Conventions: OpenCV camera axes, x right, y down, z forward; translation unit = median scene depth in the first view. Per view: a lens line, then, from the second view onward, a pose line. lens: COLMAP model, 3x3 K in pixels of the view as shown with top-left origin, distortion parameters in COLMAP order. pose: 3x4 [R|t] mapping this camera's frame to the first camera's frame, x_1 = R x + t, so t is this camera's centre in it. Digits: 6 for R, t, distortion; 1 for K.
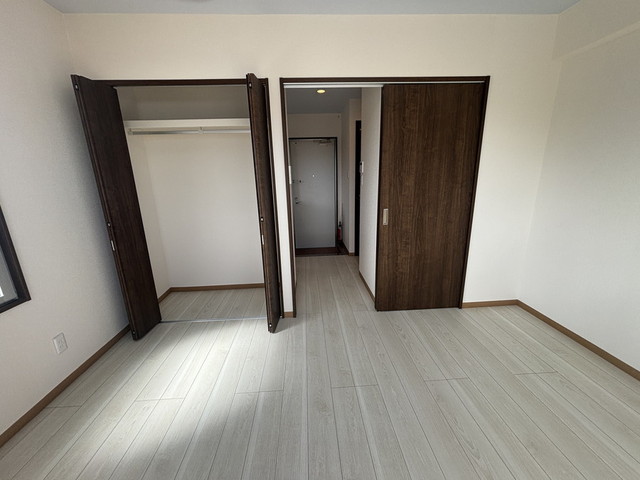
lens RADIAL K [[268.0, 0, 319.3], [0, 268.0, 235.9], [0, 0, 1]] dist [0.014276, -0.000543]
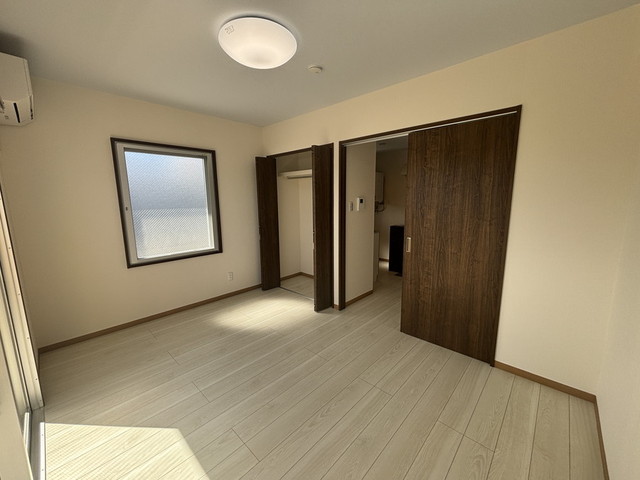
lens RADIAL K [[256.9, 0, 319.1], [0, 256.9, 237.5], [0, 0, 1]] dist [0.004164, 0.000230]
pose [[0.692530, 0.126541, -0.710204, 0.751791], [-0.185064, 0.982712, -0.005364, -0.027632], [0.697247, 0.135148, 0.703975, -0.011862]]
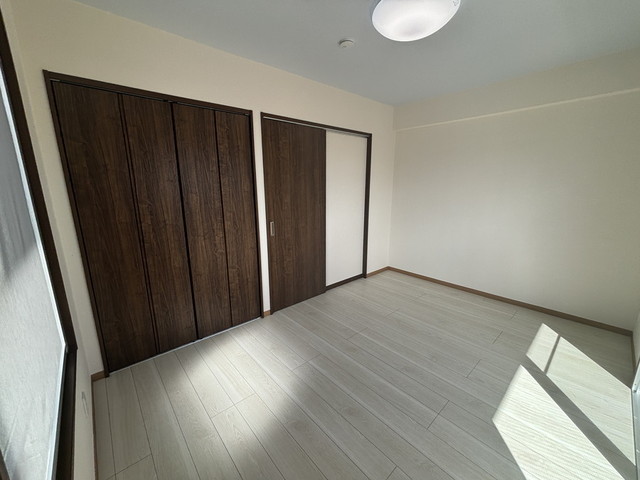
lens RADIAL K [[256.9, 0, 319.8], [0, 256.9, 244.4], [0, 0, 1]] dist [0.004164, 0.000230]
pose [[0.783710, -0.119094, 0.609602, -0.287516], [0.139937, 0.990068, 0.013519, 0.009884], [-0.605158, 0.074711, 0.792592, -0.012797]]
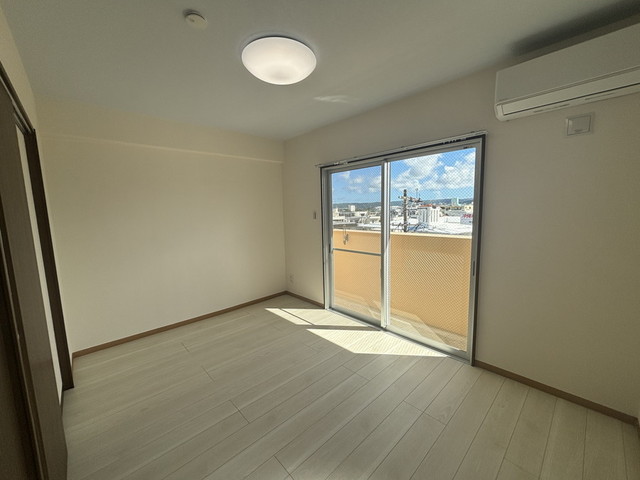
lens RADIAL K [[256.9, 0, 321.8], [0, 256.9, 239.5], [0, 0, 1]] dist [0.004164, 0.000230]
pose [[-0.639595, -0.048443, 0.767184, -0.301819], [0.235798, 0.937537, 0.255783, -0.165028], [-0.731654, 0.344498, -0.588221, 0.630114]]
